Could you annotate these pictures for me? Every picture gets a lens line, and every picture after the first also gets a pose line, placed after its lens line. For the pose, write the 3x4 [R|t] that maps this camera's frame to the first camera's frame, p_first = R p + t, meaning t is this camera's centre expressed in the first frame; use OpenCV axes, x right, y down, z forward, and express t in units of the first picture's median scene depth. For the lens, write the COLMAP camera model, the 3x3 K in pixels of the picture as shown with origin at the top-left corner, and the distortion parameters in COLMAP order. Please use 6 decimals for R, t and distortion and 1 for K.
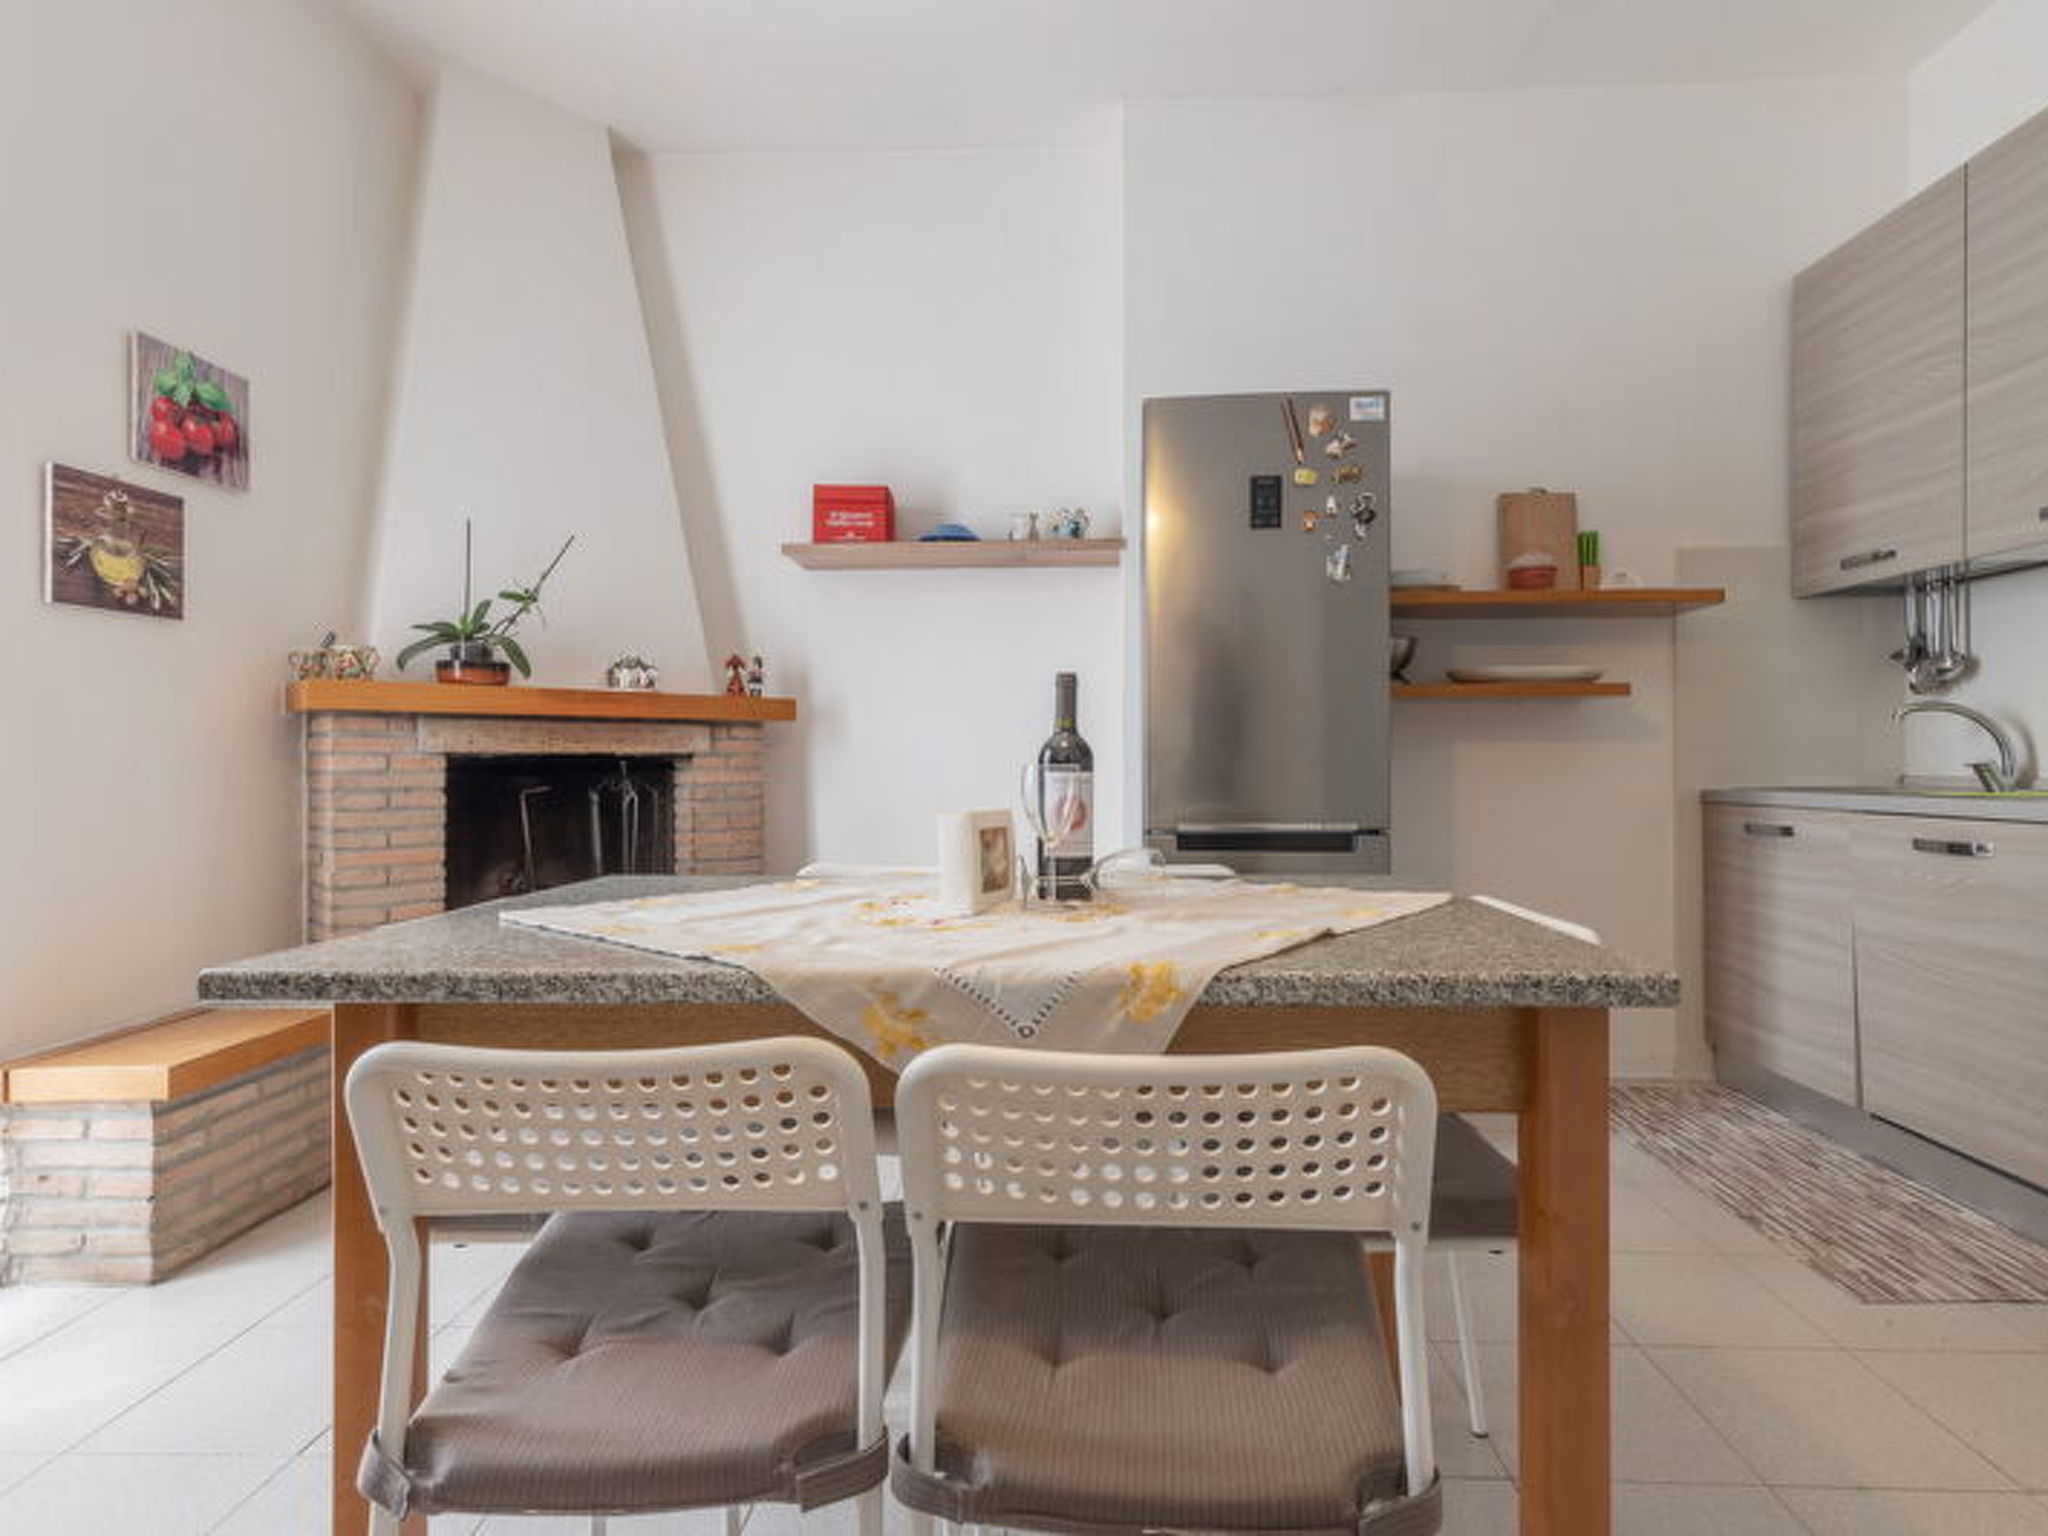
lens RADIAL K [[1043.1, 0, 1069.4], [0, 1043.1, 758.2], [0, 0, 1]] dist [0.001073, 0.000378]
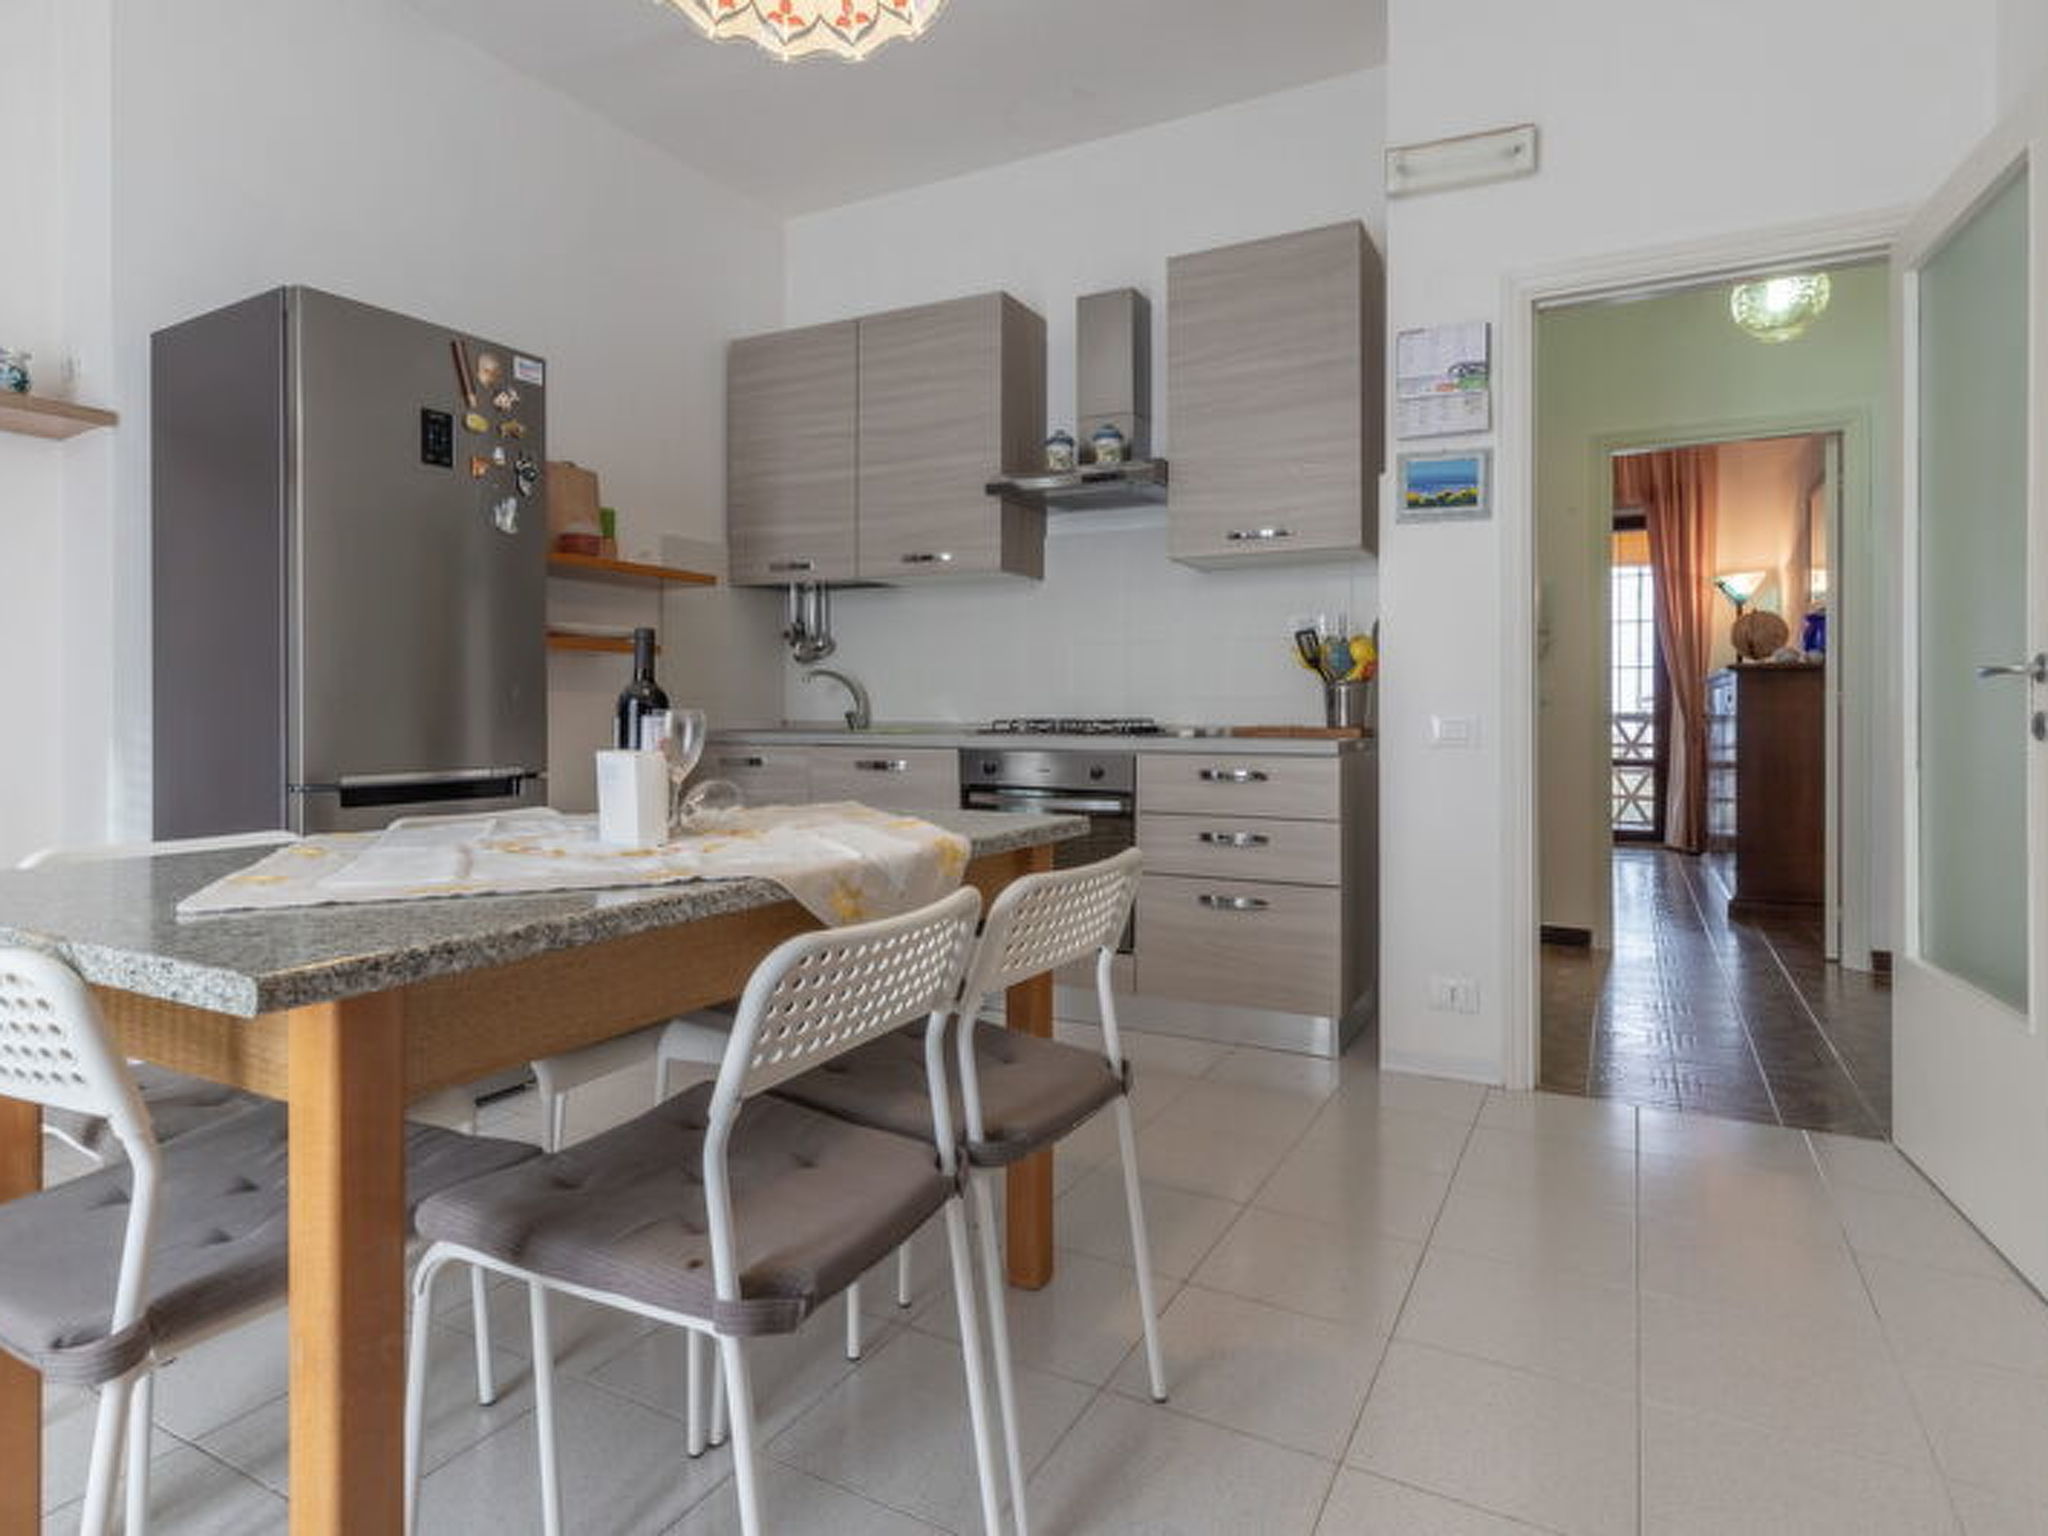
lens RADIAL K [[1112.1, 0, 1020.3], [0, 1112.1, 711.7], [0, 0, 1]] dist [0.007110, -0.000748]
pose [[0.452145, 0.003520, 0.891937, -0.468034], [-0.007358, 0.999973, -0.000217, 0.002806], [-0.891914, -0.006465, 0.452159, 0.051759]]
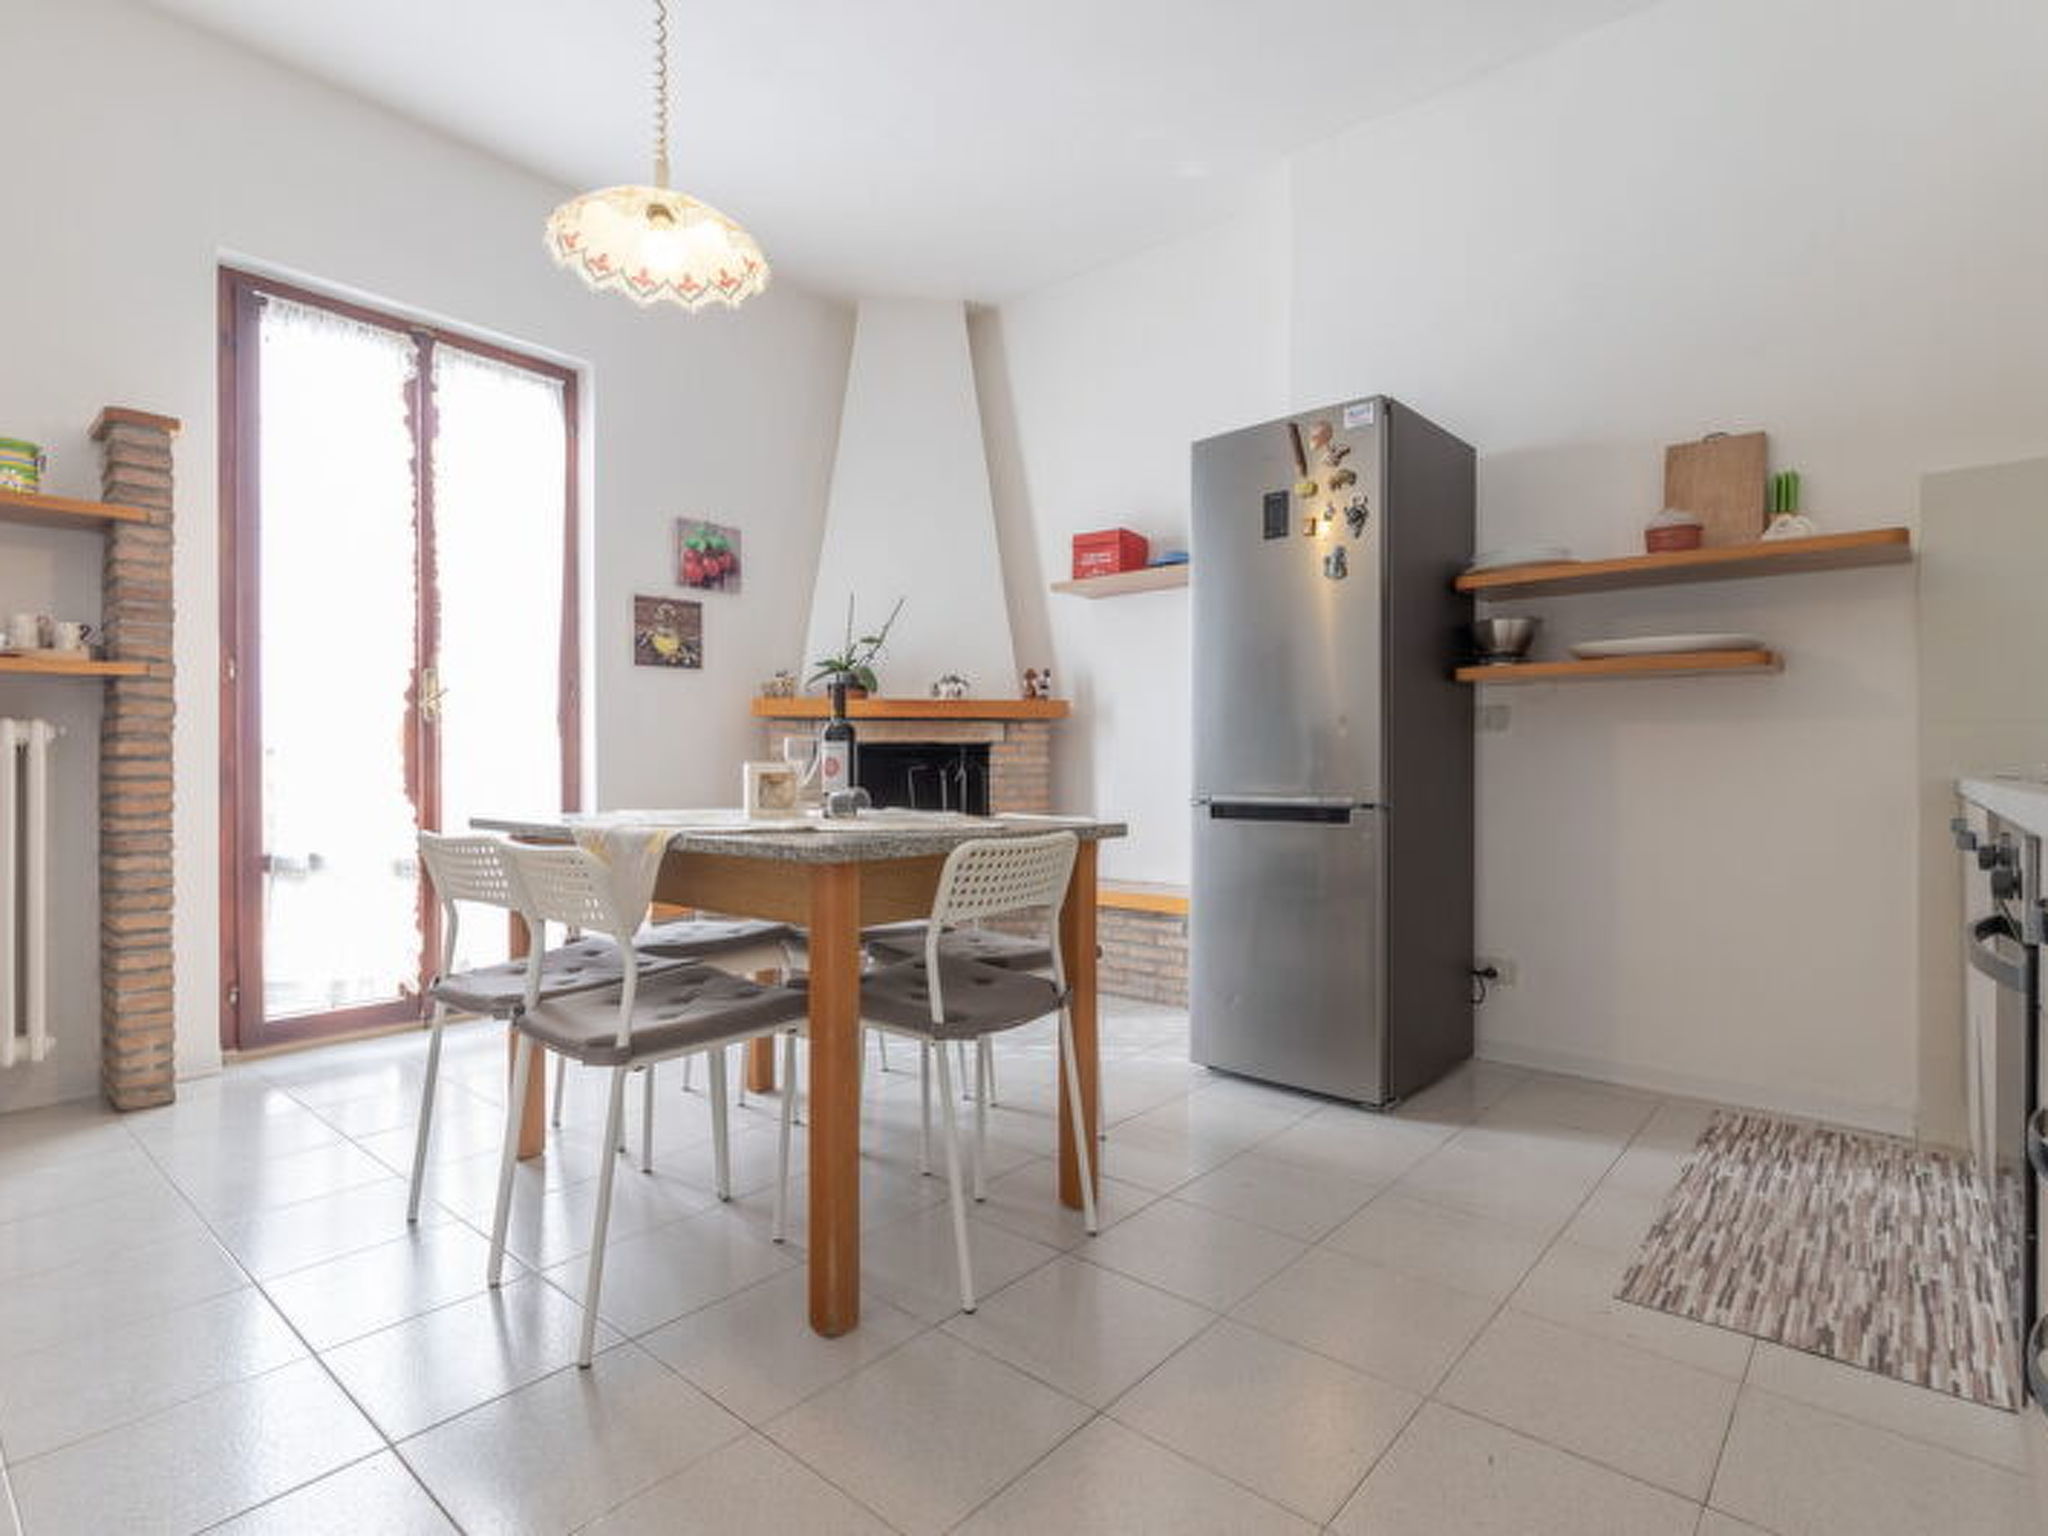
lens RADIAL K [[1032.7, 0, 1043.6], [0, 1032.7, 772.2], [0, 0, 1]] dist [0.000552, -0.000141]
pose [[0.784221, 0.010204, -0.620398, 0.671402], [-0.002395, 0.999907, 0.013419, 0.020566], [0.620477, -0.009037, 0.784172, -0.045393]]
